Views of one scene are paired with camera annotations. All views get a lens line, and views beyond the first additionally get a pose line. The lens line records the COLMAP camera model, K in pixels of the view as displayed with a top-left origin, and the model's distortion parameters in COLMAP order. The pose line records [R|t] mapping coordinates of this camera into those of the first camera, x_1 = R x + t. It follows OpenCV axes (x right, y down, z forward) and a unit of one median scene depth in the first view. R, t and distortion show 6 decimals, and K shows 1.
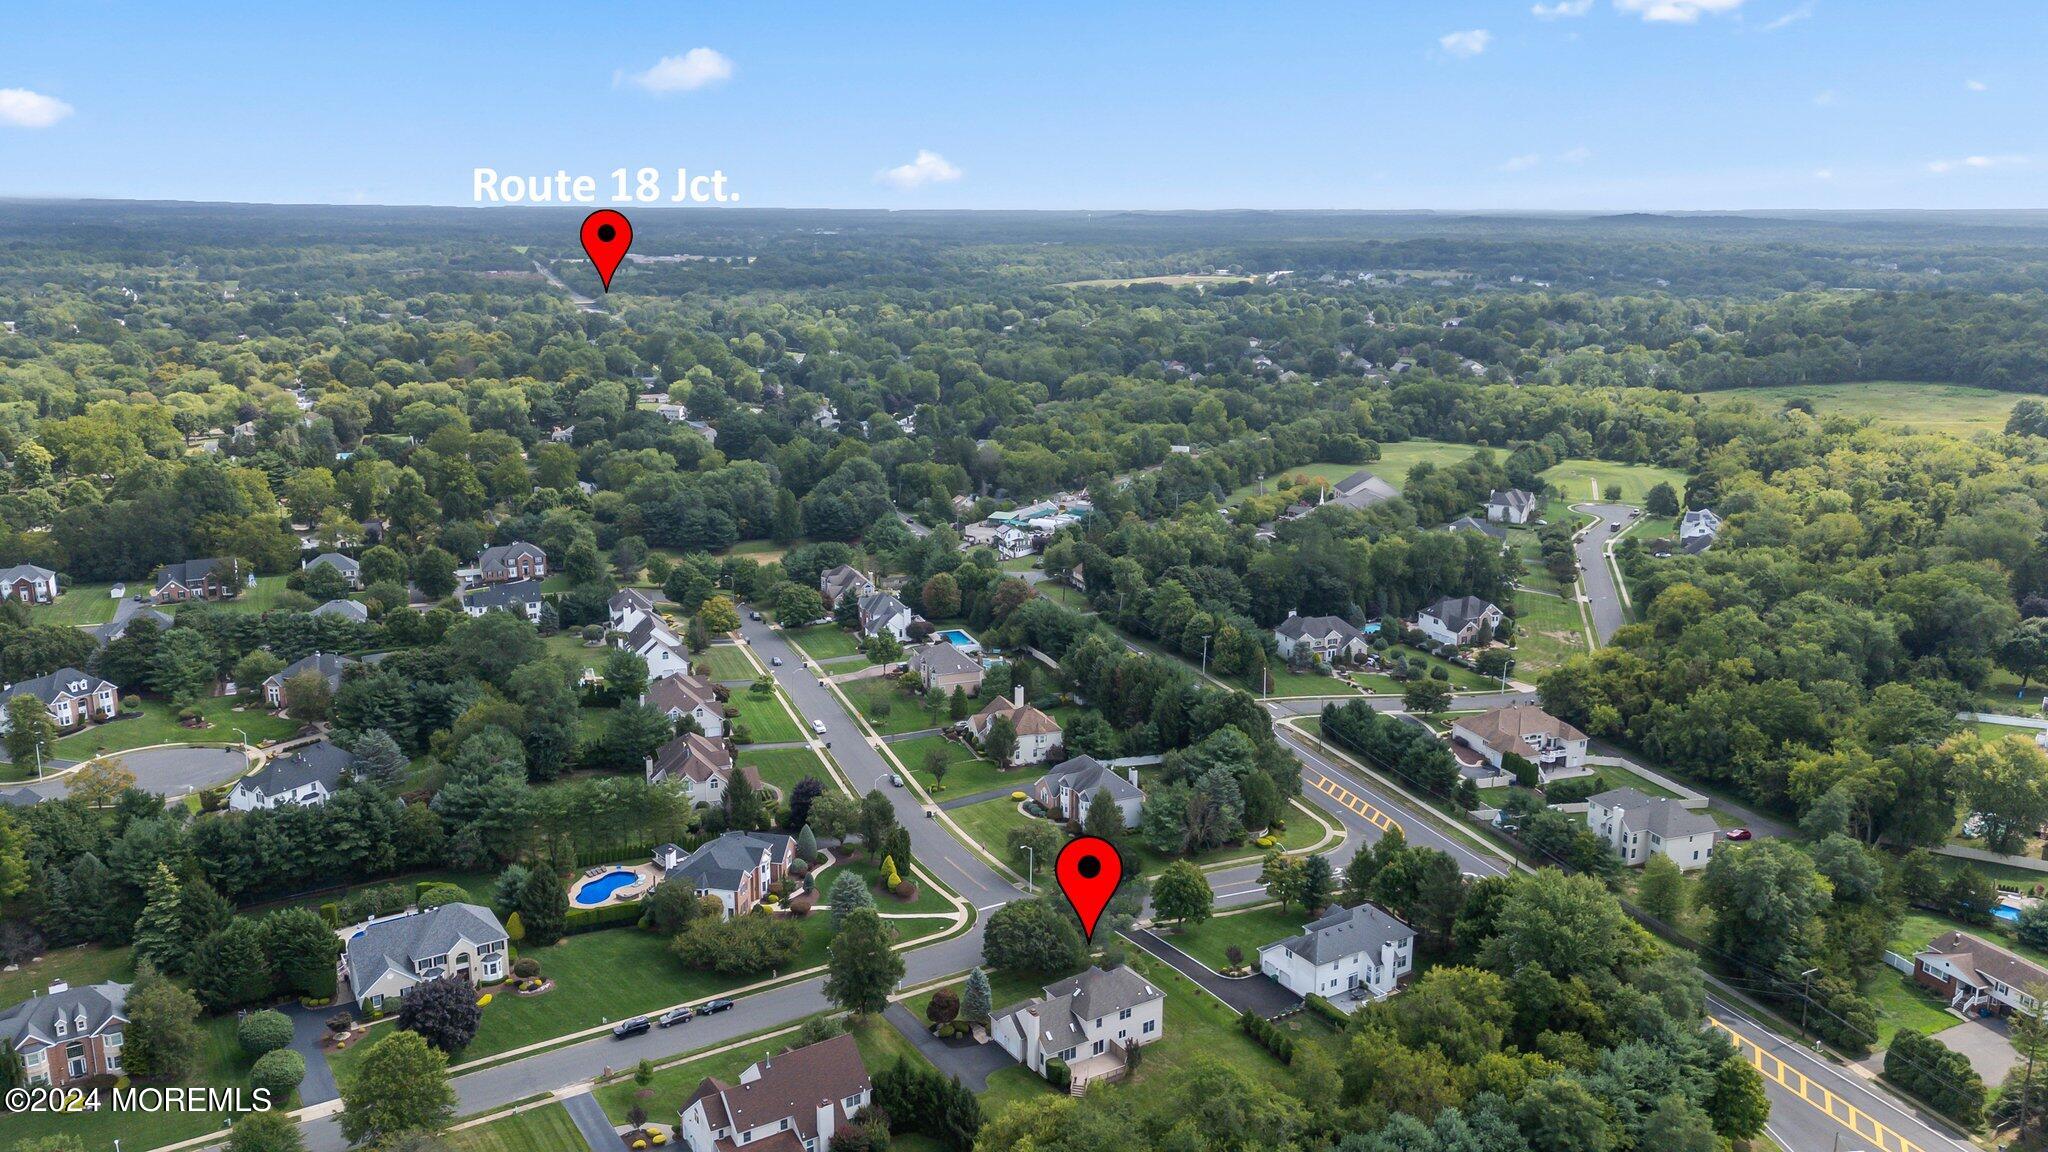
lens RADIAL K [[1494.3, 0, 1019.9], [0, 1494.3, 575.4], [0, 0, 1]] dist [0.107787, -0.118736]
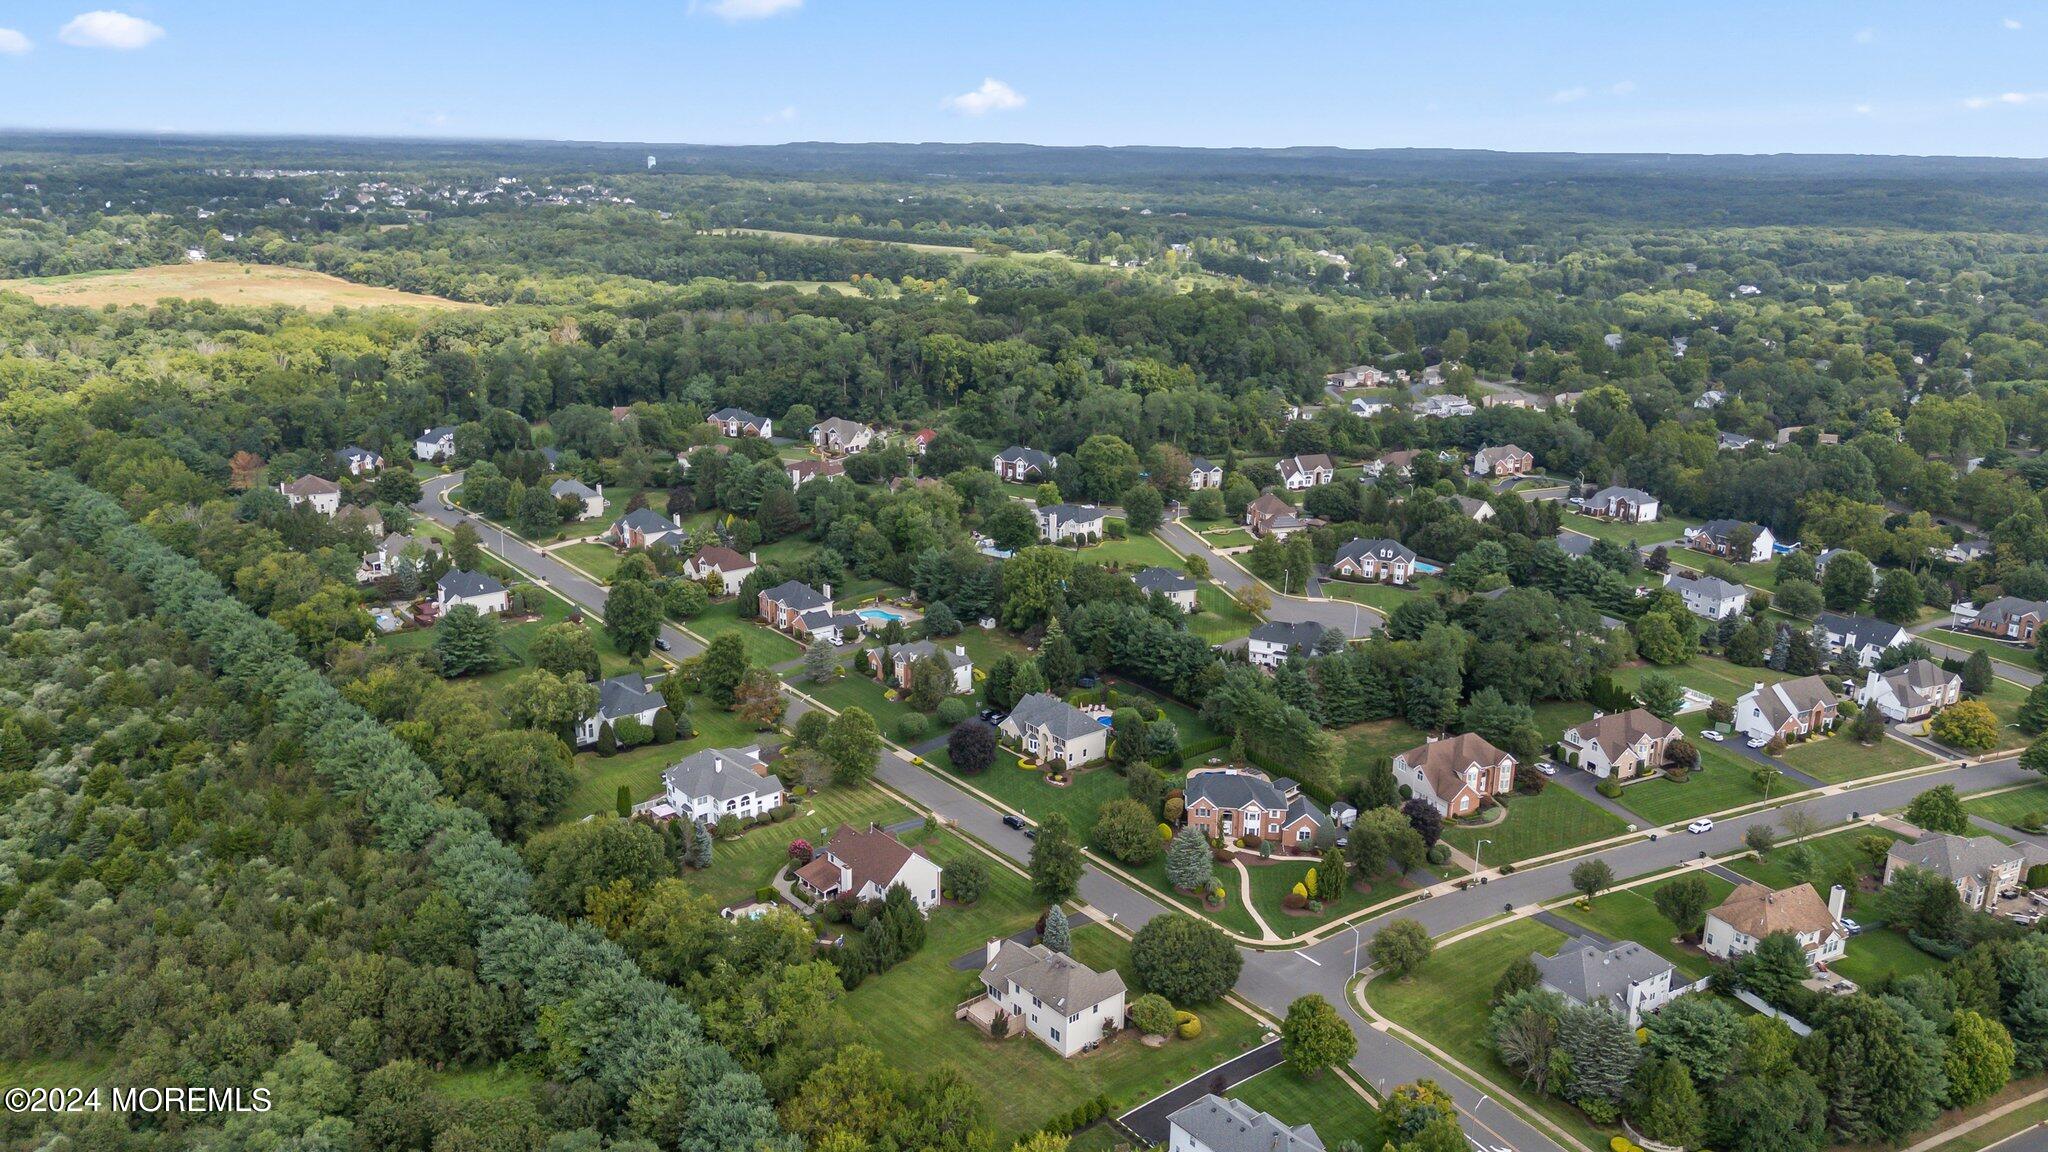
lens RADIAL K [[1494.3, 0, 1019.9], [0, 1494.3, 575.4], [0, 0, 1]] dist [0.107787, -0.118736]
pose [[0.126646, 0.277126, -0.952450, 0.913120], [-0.244366, 0.939306, 0.240809, -0.219034], [0.961377, 0.202249, 0.186679, 0.683316]]
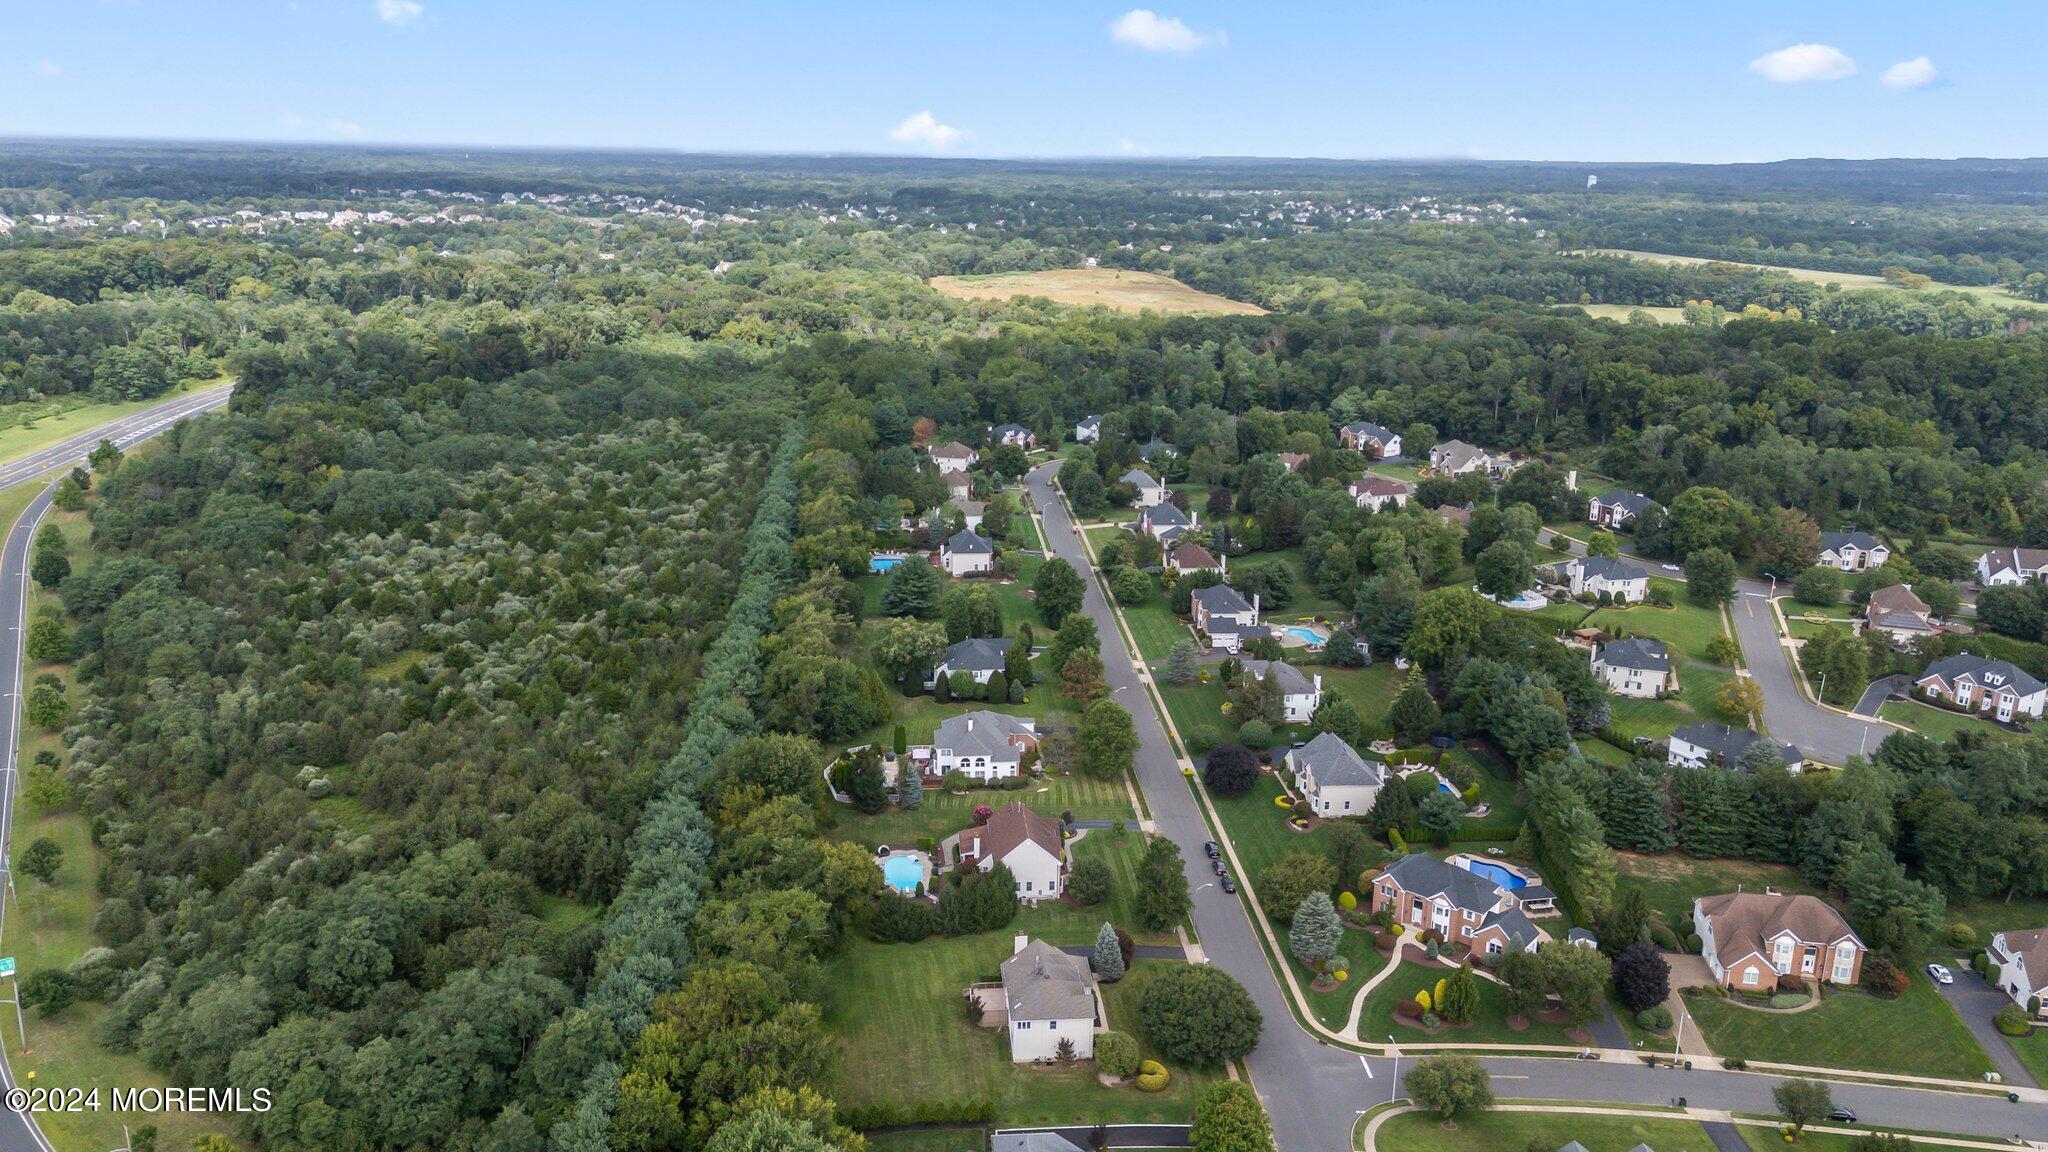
lens RADIAL K [[1494.3, 0, 1019.9], [0, 1494.3, 575.4], [0, 0, 1]] dist [0.107787, -0.118736]
pose [[-0.460870, 0.236804, -0.855291, 0.824587], [-0.219542, 0.903367, 0.368414, -0.333040], [0.859884, 0.357563, -0.364347, 1.190973]]
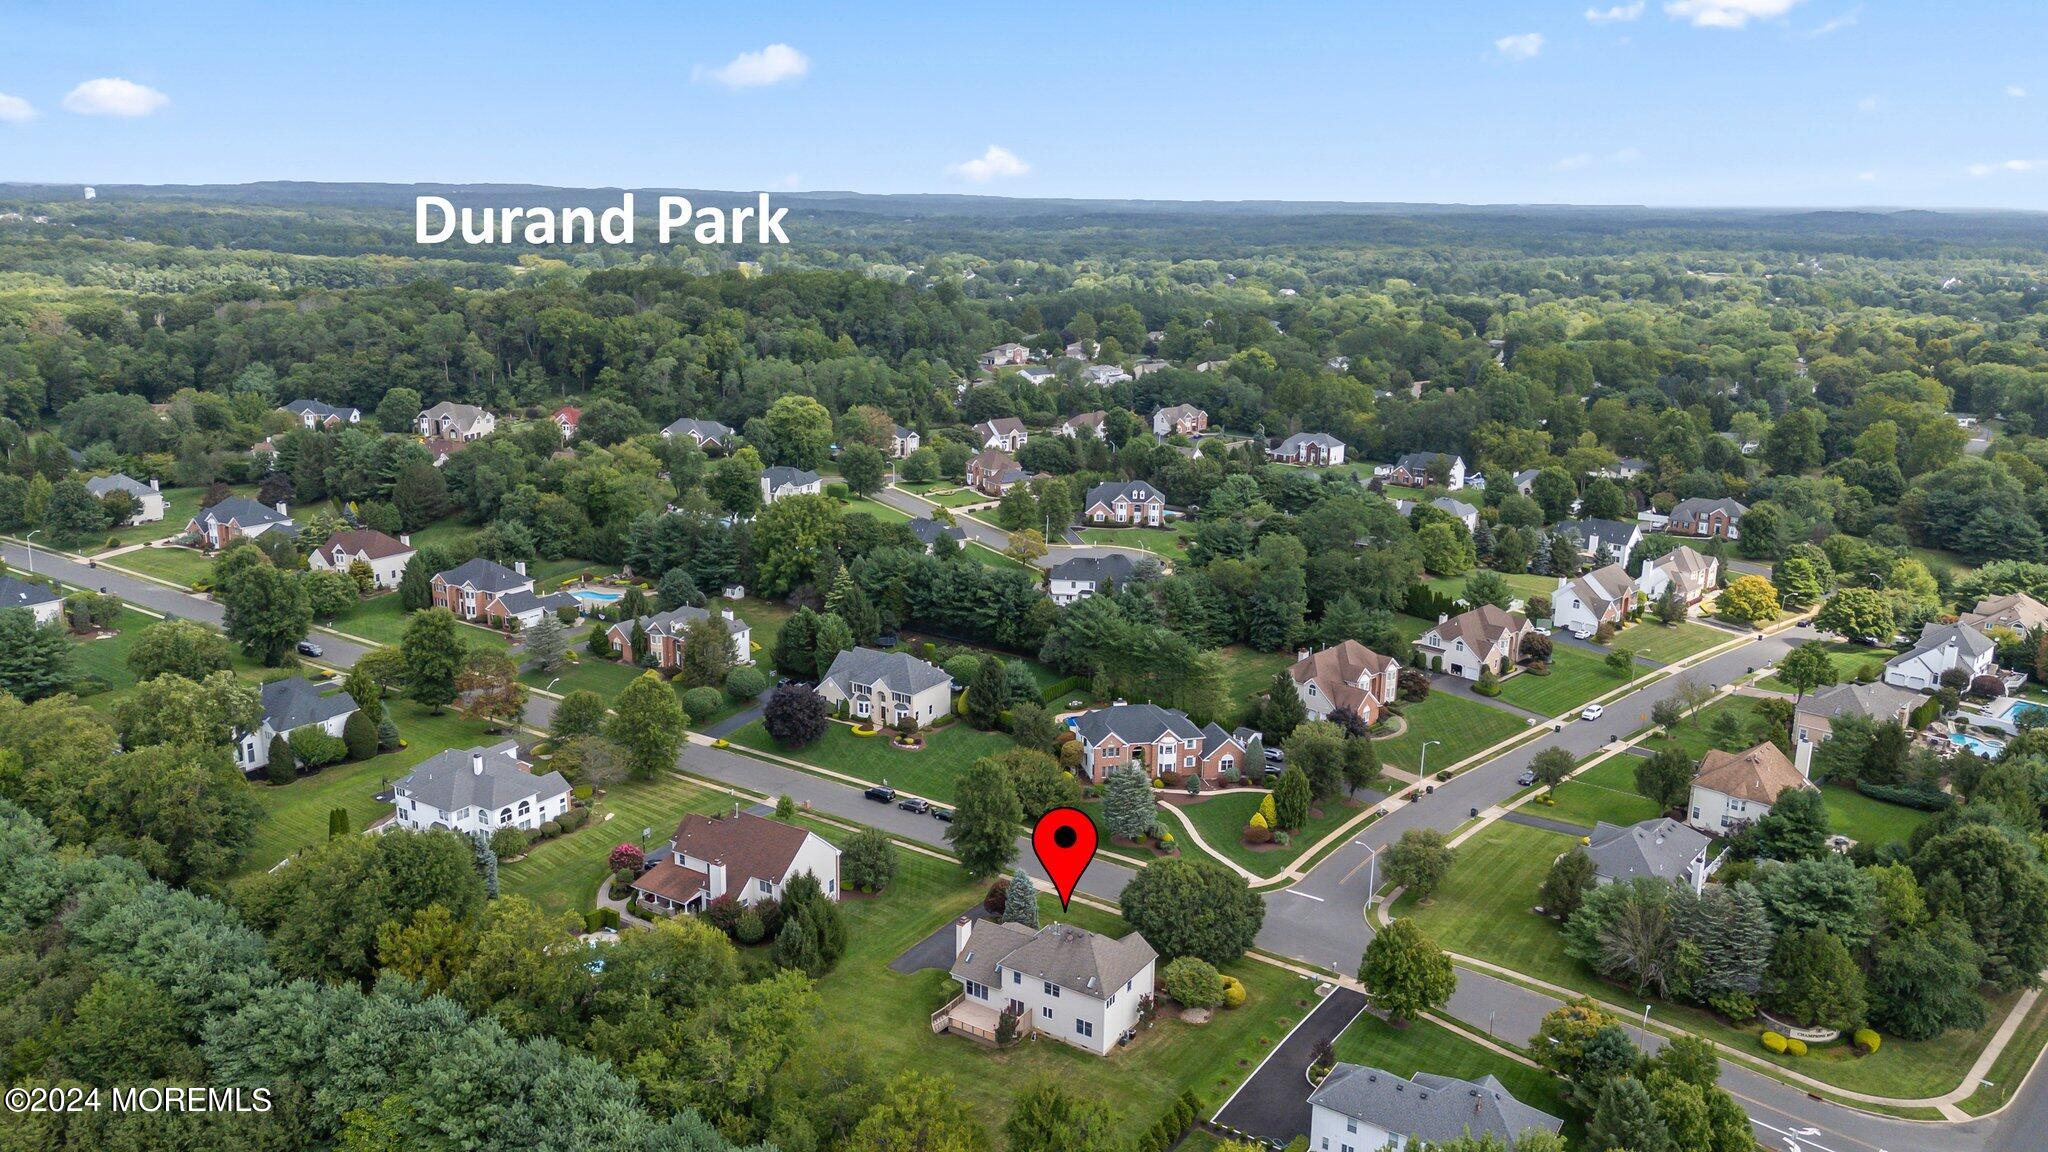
lens RADIAL K [[1494.3, 0, 1019.9], [0, 1494.3, 575.4], [0, 0, 1]] dist [0.107787, -0.118736]
pose [[0.421904, 0.227227, -0.877704, 0.648841], [-0.223178, 0.964324, 0.142372, -0.020760], [0.878742, 0.135817, 0.457565, 0.559306]]
